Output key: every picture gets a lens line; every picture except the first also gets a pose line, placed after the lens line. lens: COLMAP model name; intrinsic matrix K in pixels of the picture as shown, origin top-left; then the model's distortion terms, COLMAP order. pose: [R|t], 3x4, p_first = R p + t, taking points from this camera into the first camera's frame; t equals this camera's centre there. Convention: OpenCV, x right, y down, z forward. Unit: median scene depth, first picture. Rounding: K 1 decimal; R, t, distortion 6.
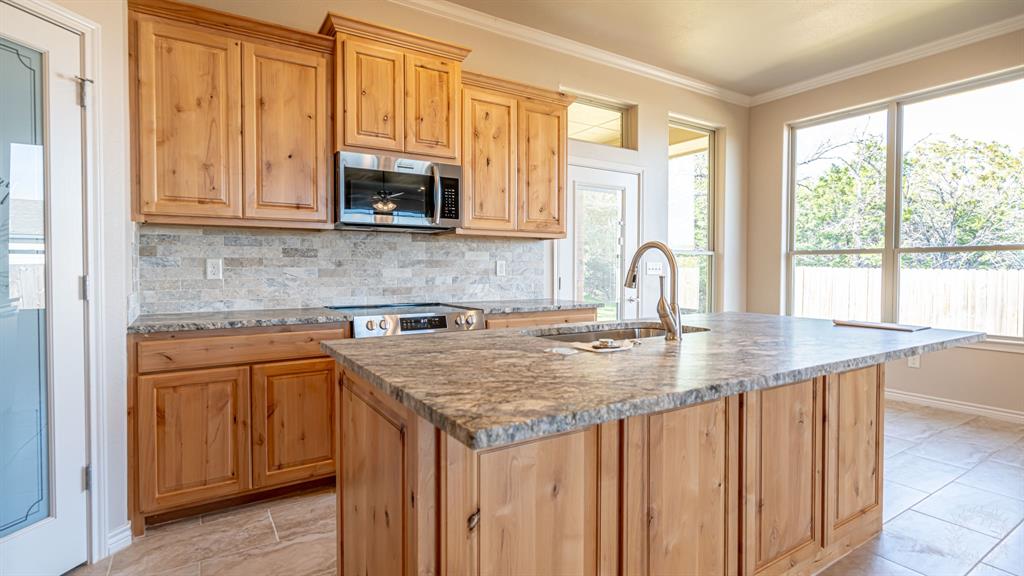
lens RADIAL K [[494.7, 0, 516.8], [0, 494.7, 284.1], [0, 0, 1]] dist [-0.014588, 0.001332]
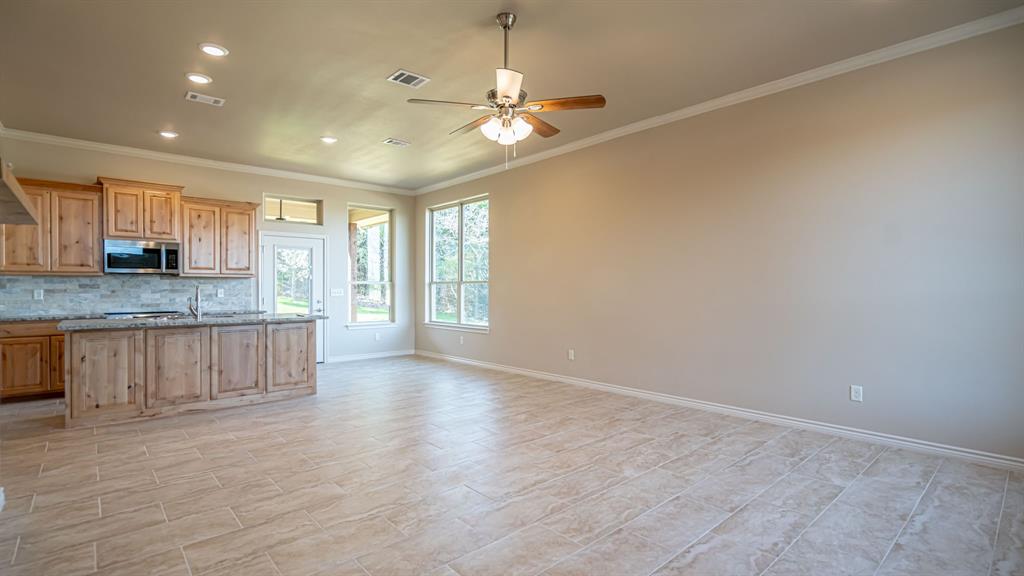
lens RADIAL K [[469.7, 0, 494.4], [0, 469.7, 296.2], [0, 0, 1]] dist [-0.000940, -0.000032]
pose [[0.991120, -0.005093, 0.132870, 0.948075], [0.007607, 0.999801, -0.018423, 0.025190], [-0.132750, 0.019270, 0.990962, -1.123034]]
